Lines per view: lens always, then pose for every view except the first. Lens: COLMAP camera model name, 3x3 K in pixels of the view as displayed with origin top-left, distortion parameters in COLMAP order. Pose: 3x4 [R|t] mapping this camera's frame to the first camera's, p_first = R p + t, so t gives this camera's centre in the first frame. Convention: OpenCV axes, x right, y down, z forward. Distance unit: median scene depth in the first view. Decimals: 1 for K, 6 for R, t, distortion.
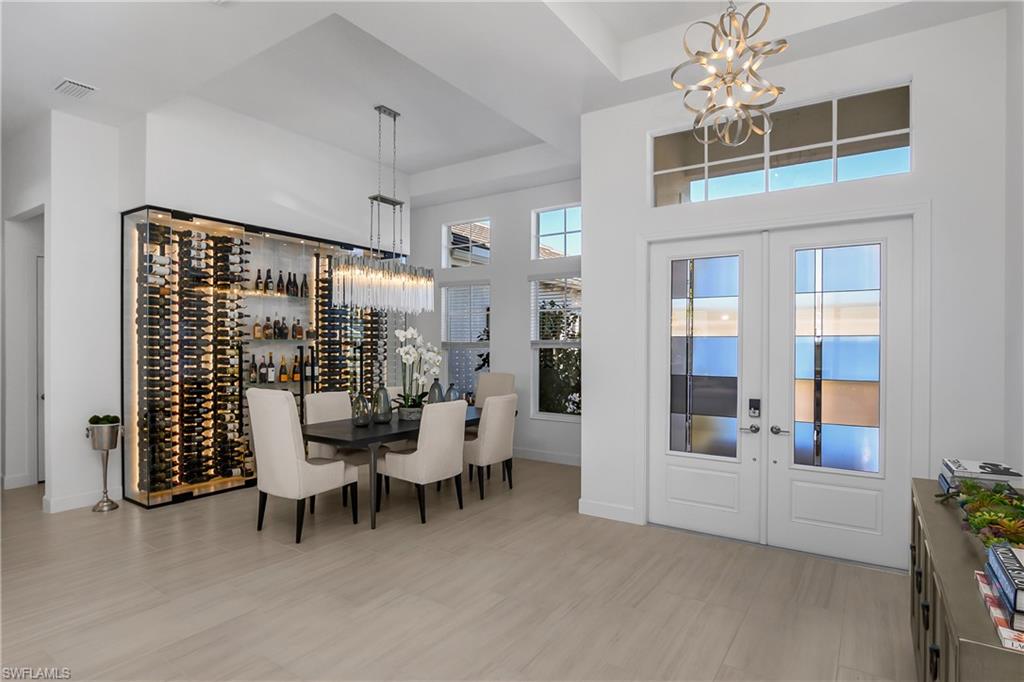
lens RADIAL K [[540.2, 0, 513.4], [0, 540.2, 345.5], [0, 0, 1]] dist [-0.007366, -0.002011]
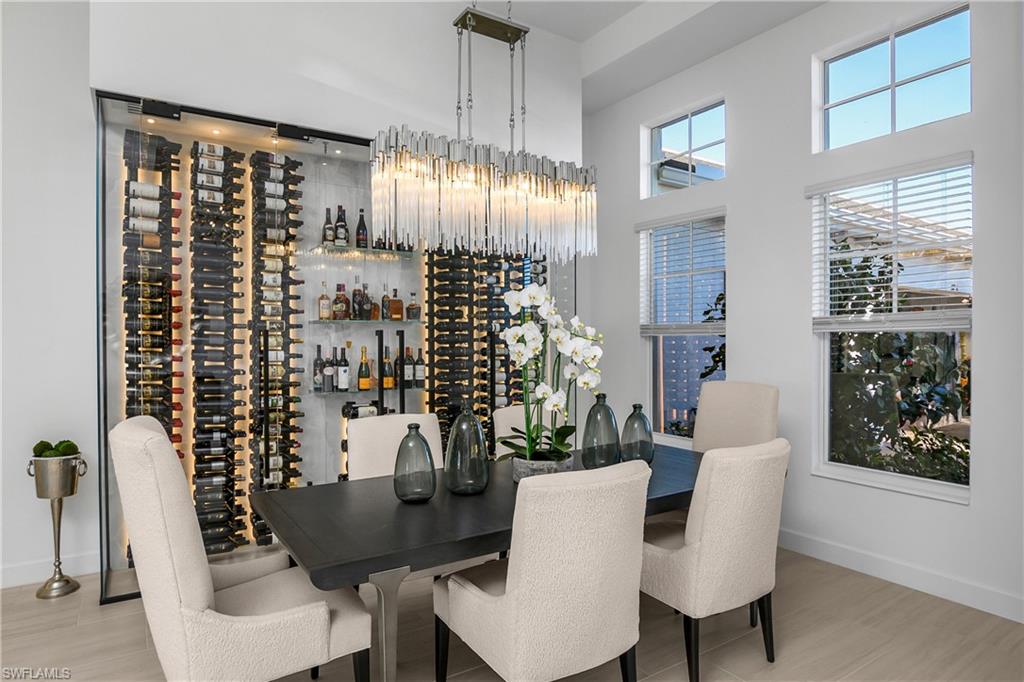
lens RADIAL K [[546.1, 0, 533.1], [0, 546.1, 344.3], [0, 0, 1]] dist [-0.016097, 0.000985]
pose [[0.917659, -0.002282, -0.397363, -0.005017], [0.005538, 0.999960, 0.007046, 0.012966], [0.397330, -0.008666, 0.917635, 0.528630]]
